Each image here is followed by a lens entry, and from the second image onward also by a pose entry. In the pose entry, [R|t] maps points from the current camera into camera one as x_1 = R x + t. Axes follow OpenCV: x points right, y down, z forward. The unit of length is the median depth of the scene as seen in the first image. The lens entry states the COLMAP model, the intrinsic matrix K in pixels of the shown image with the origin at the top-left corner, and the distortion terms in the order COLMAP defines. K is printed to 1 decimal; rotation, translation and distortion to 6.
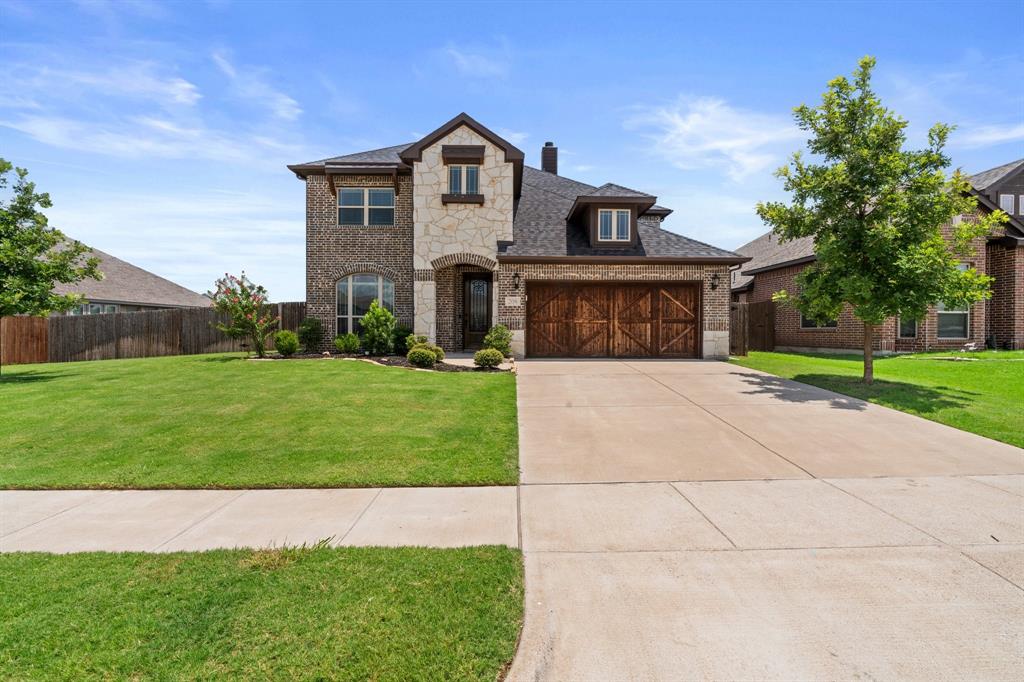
lens RADIAL K [[461.1, 0, 513.7], [0, 461.1, 338.0], [0, 0, 1]] dist [-0.004299, 0.000615]
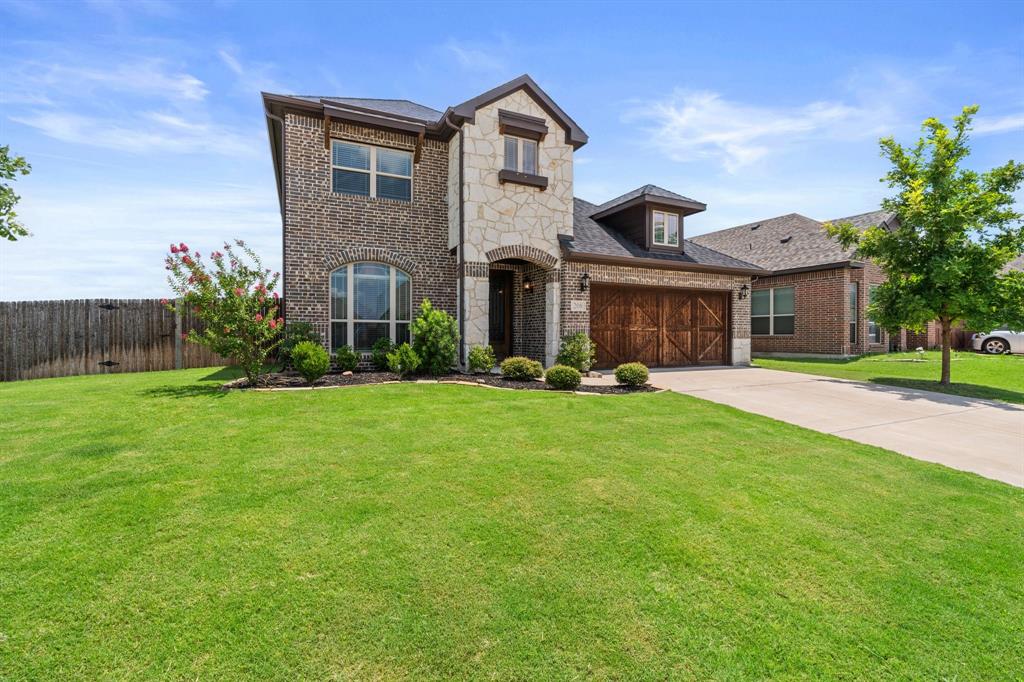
lens RADIAL K [[461.1, 0, 513.7], [0, 461.1, 338.0], [0, 0, 1]] dist [-0.004299, 0.000615]
pose [[0.908862, -0.004353, 0.417074, -0.465729], [0.008369, 0.999935, -0.007801, -0.013133], [-0.417013, 0.010581, 0.908839, 0.263437]]
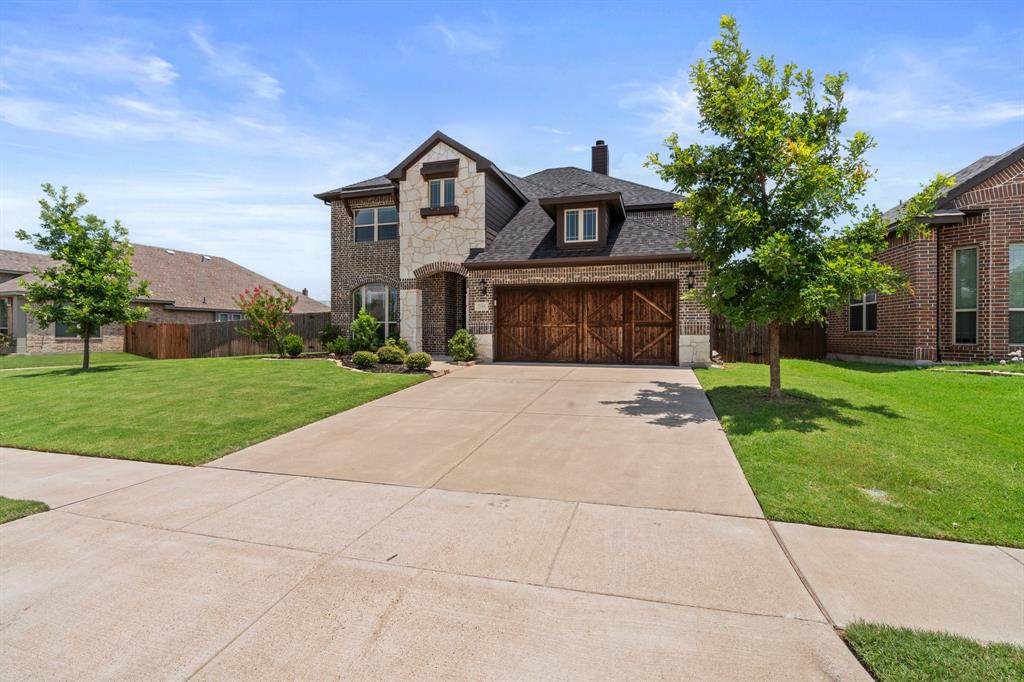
lens RADIAL K [[461.1, 0, 513.7], [0, 461.1, 338.0], [0, 0, 1]] dist [-0.004299, 0.000615]
pose [[0.950613, 0.001700, -0.310375, 0.381733], [-0.004160, 0.999965, -0.007264, -0.001677], [0.310352, 0.008196, 0.950586, 0.042788]]
